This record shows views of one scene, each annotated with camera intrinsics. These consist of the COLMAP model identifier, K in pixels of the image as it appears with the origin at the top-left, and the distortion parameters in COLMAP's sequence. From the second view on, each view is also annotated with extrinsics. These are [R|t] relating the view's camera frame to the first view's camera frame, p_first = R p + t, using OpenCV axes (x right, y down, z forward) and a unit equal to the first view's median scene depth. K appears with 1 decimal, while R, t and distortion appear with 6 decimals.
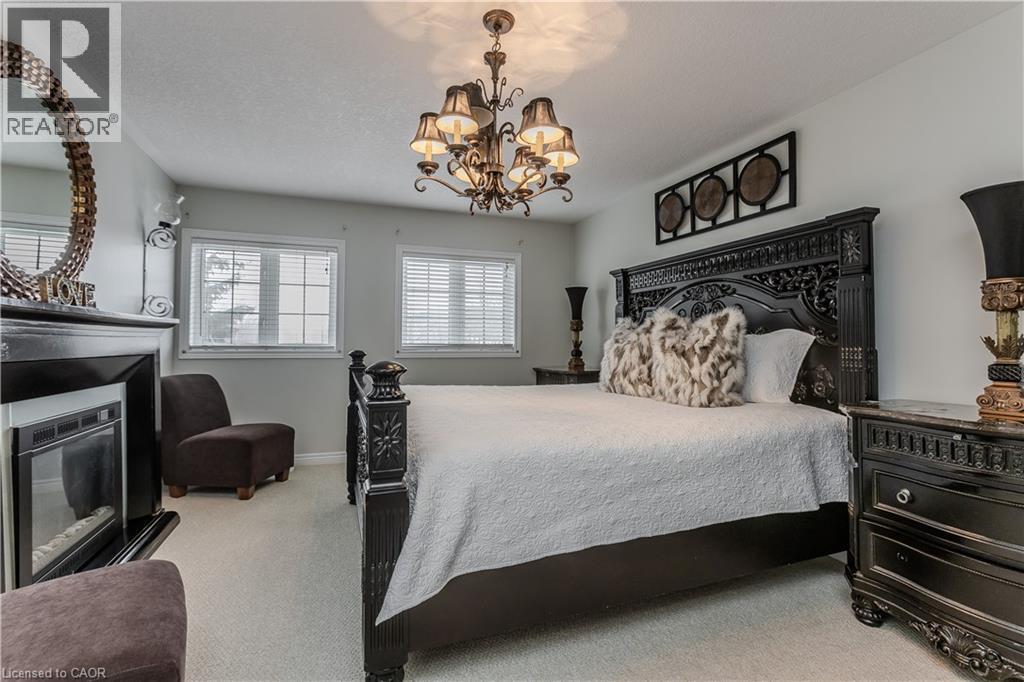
lens RADIAL K [[468.4, 0, 513.0], [0, 468.4, 336.2], [0, 0, 1]] dist [-0.012105, 0.003668]
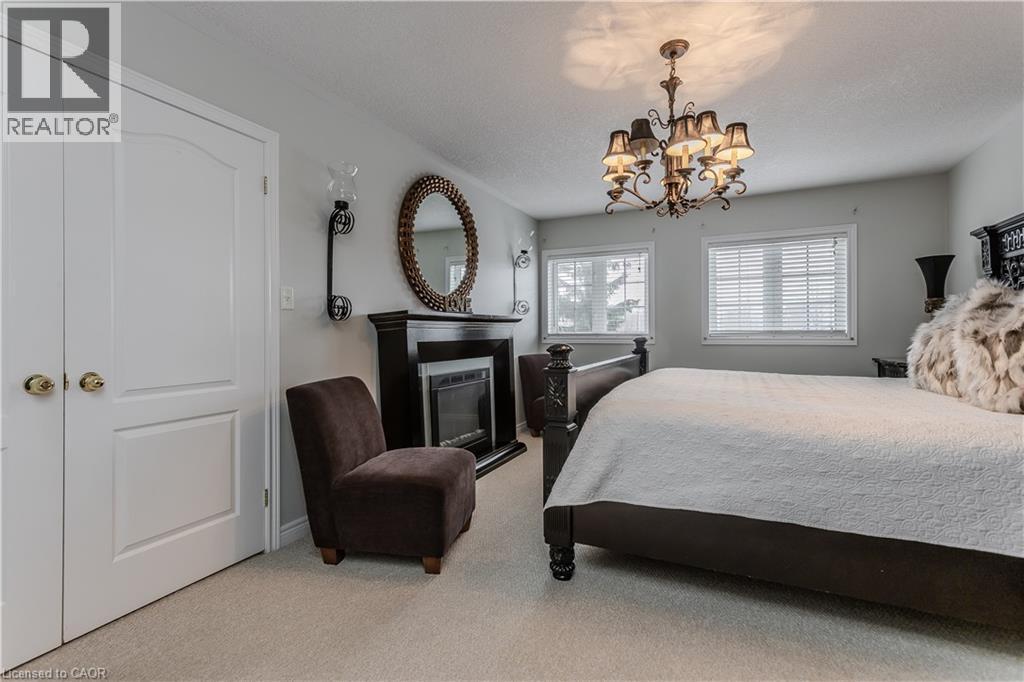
lens RADIAL K [[468.4, 0, 520.5], [0, 468.4, 340.0], [0, 0, 1]] dist [-0.012105, 0.003668]
pose [[0.697349, 0.004678, -0.716716, 0.372955], [0.019789, 0.999472, 0.025778, 0.001667], [0.716458, -0.032159, 0.696888, -0.063561]]
